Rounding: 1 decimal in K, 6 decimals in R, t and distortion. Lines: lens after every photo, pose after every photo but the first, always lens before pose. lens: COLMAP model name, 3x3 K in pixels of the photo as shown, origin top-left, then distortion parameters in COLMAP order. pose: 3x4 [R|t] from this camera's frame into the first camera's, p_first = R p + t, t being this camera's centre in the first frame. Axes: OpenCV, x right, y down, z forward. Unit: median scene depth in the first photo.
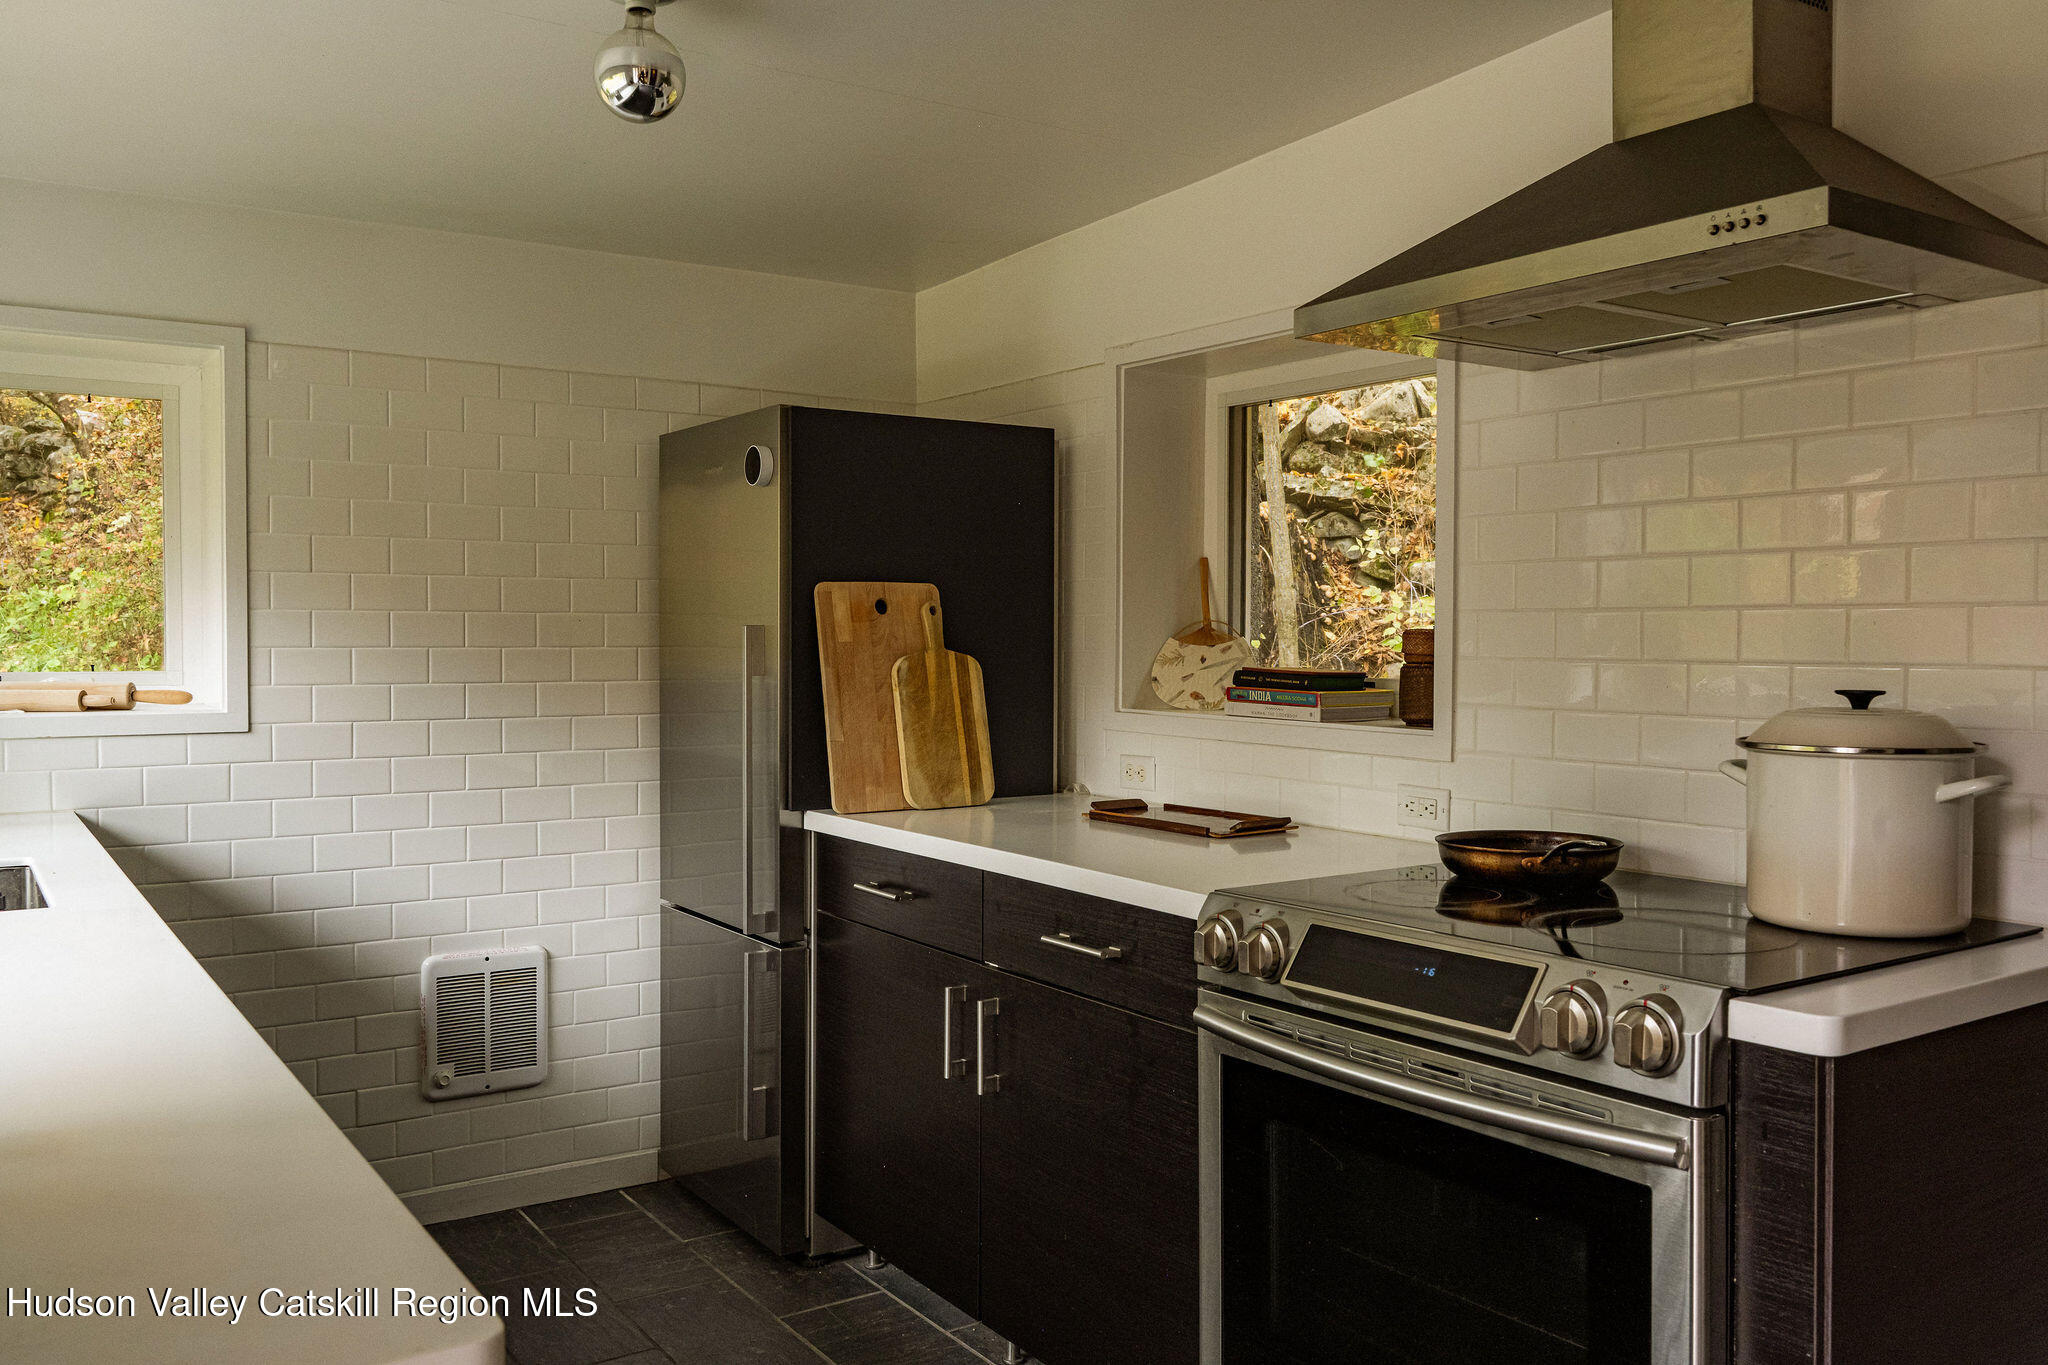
lens RADIAL K [[1629.3, 0, 1024.0], [0, 1629.3, 682.5], [0, 0, 1]] dist [0.000251, 0.002462]
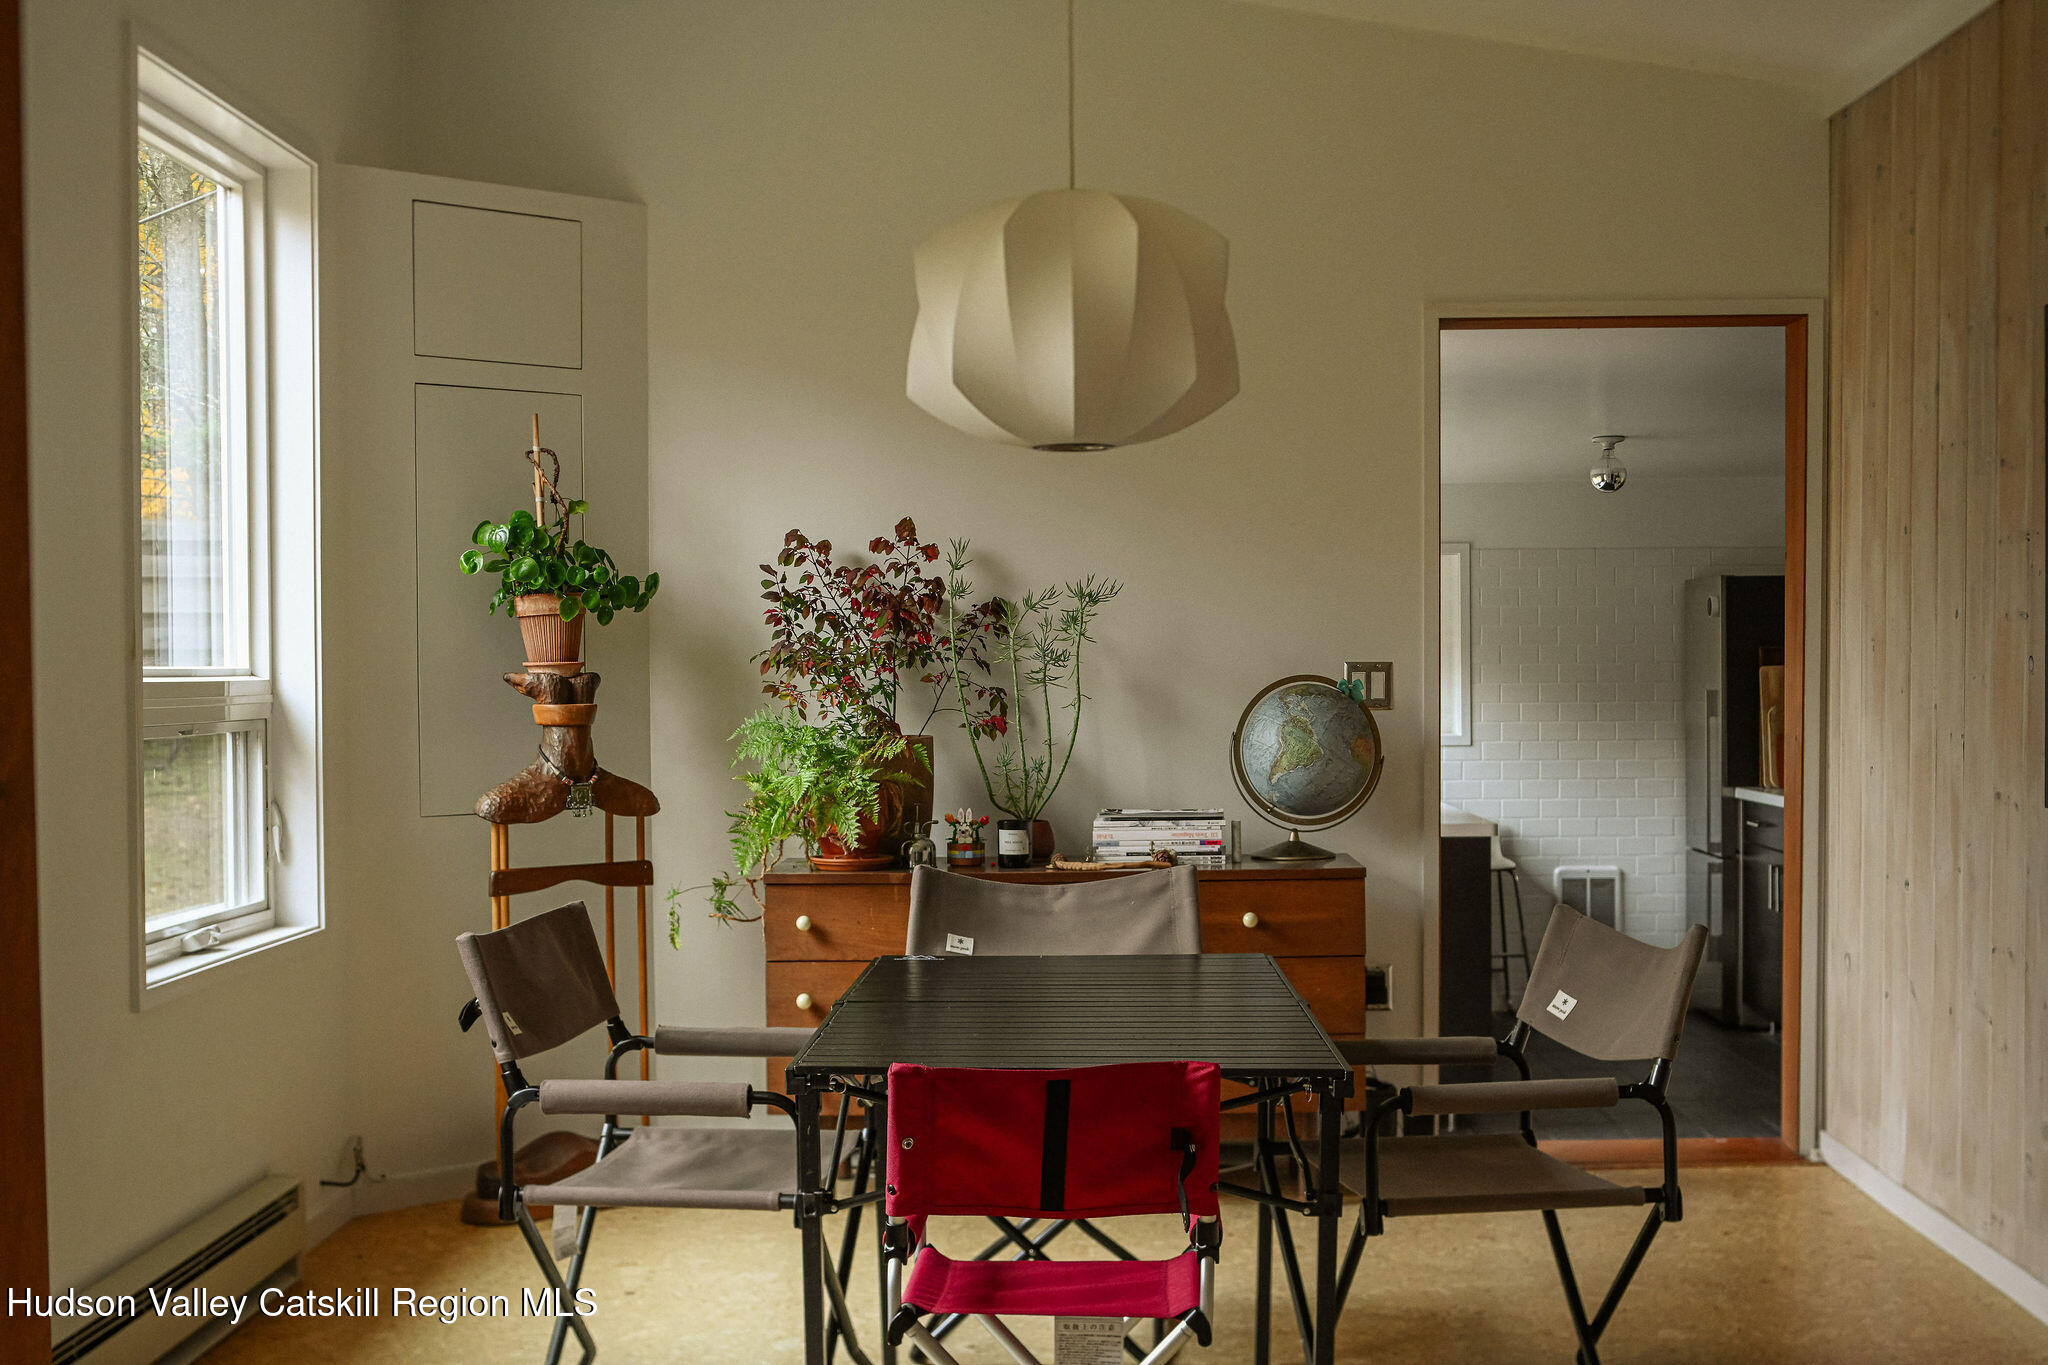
lens RADIAL K [[2802.7, 0, 1024.0], [0, 2802.7, 682.5], [0, 0, 1]] dist [0.000238, 0.000451]
pose [[0.815373, -0.008718, -0.578870, 1.056922], [-0.007753, 0.999632, -0.025976, 0.046340], [0.578884, 0.025668, 0.815006, -2.097901]]
